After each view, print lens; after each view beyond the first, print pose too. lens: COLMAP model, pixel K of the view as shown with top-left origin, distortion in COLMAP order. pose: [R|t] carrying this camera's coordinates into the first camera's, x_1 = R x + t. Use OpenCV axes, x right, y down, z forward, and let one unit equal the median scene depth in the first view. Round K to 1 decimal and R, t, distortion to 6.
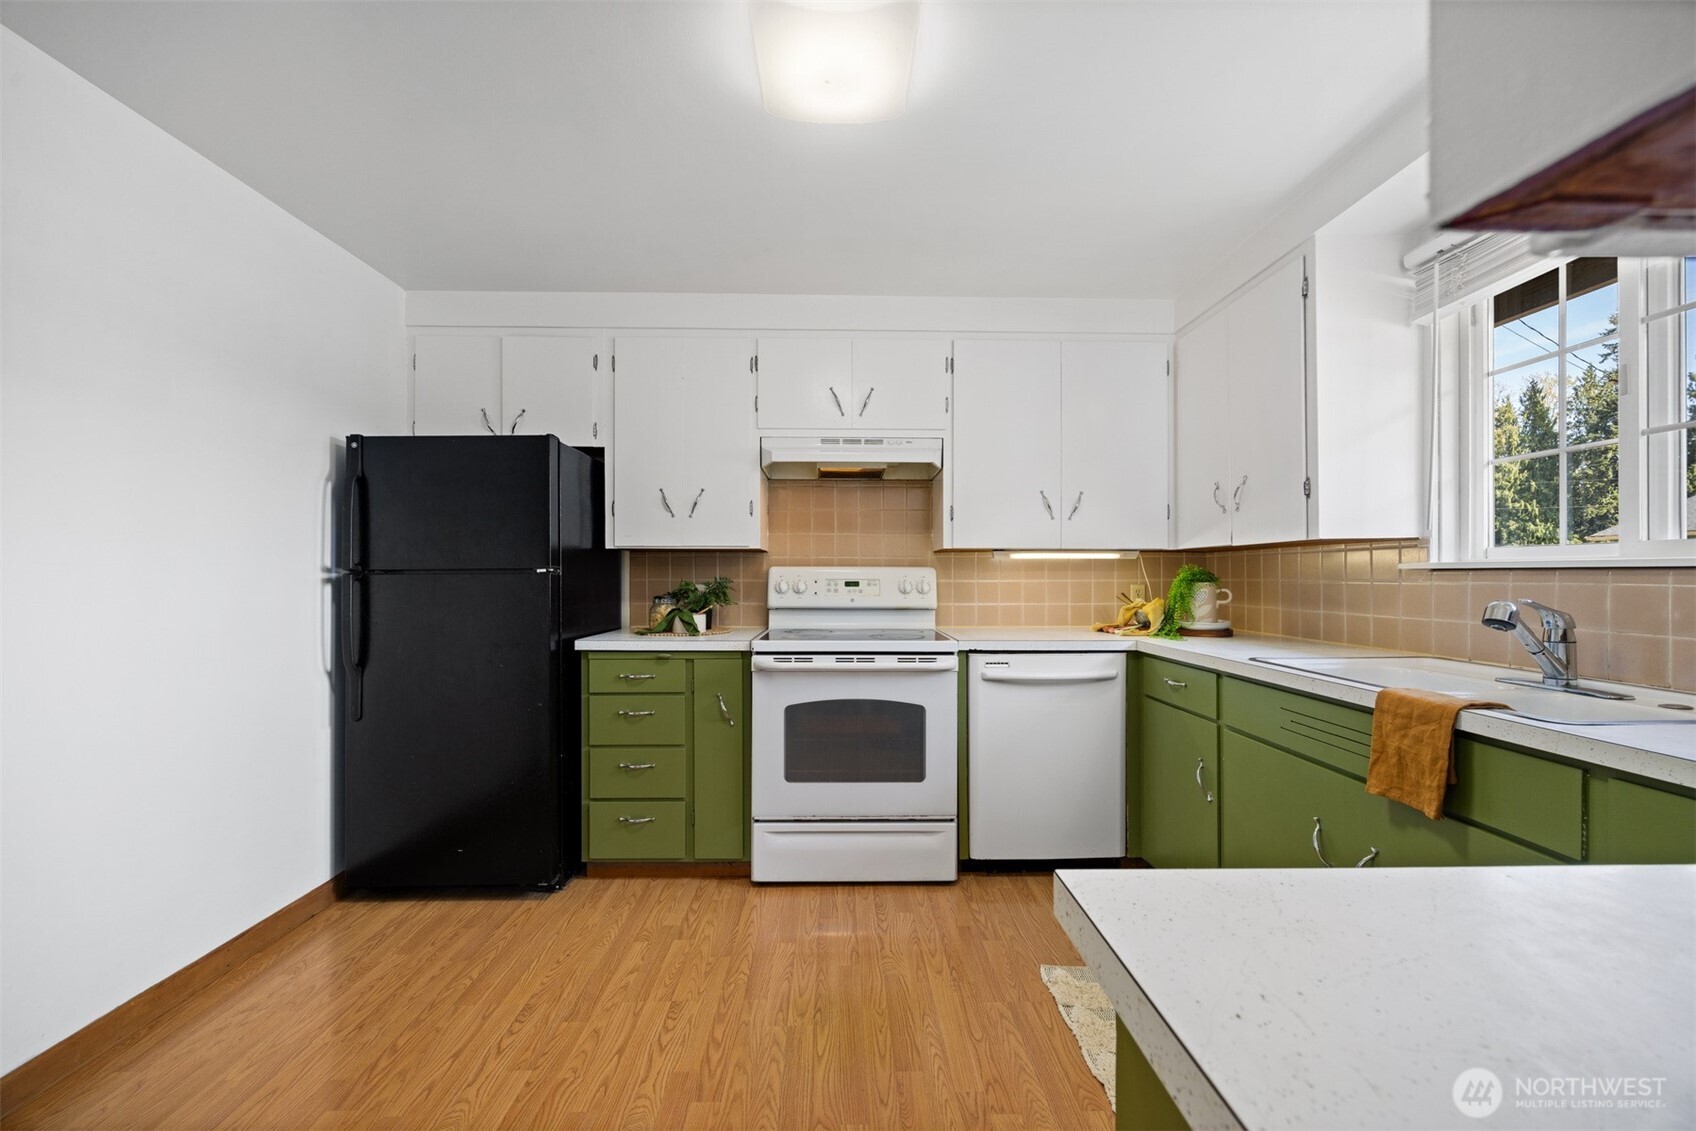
lens RADIAL K [[648.4, 0, 847.5], [0, 648.4, 572.7], [0, 0, 1]] dist [-0.002757, -0.000134]
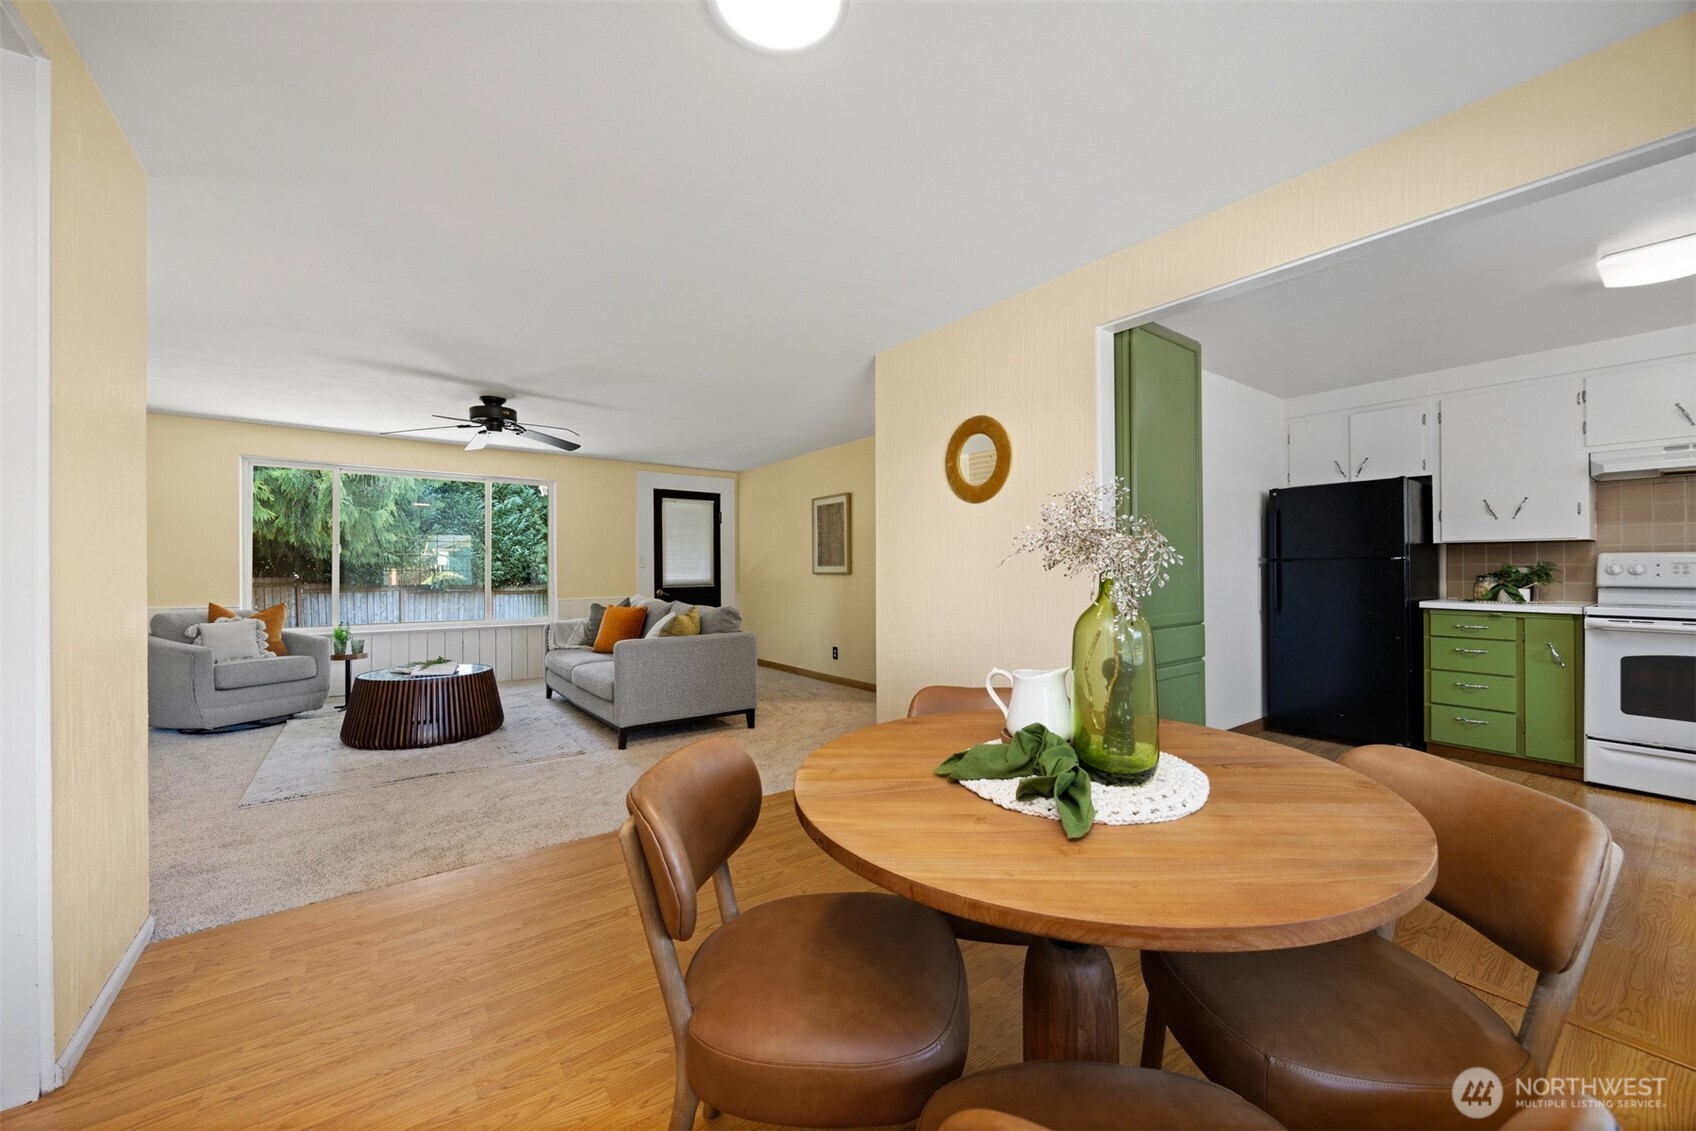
lens RADIAL K [[648.4, 0, 850.5], [0, 648.4, 568.8], [0, 0, 1]] dist [-0.002757, -0.000134]
pose [[0.583524, -0.000708, -0.812096, 0.053579], [0.004848, 0.999985, 0.002612, 0.011266], [0.812082, -0.005462, 0.583518, -0.982334]]
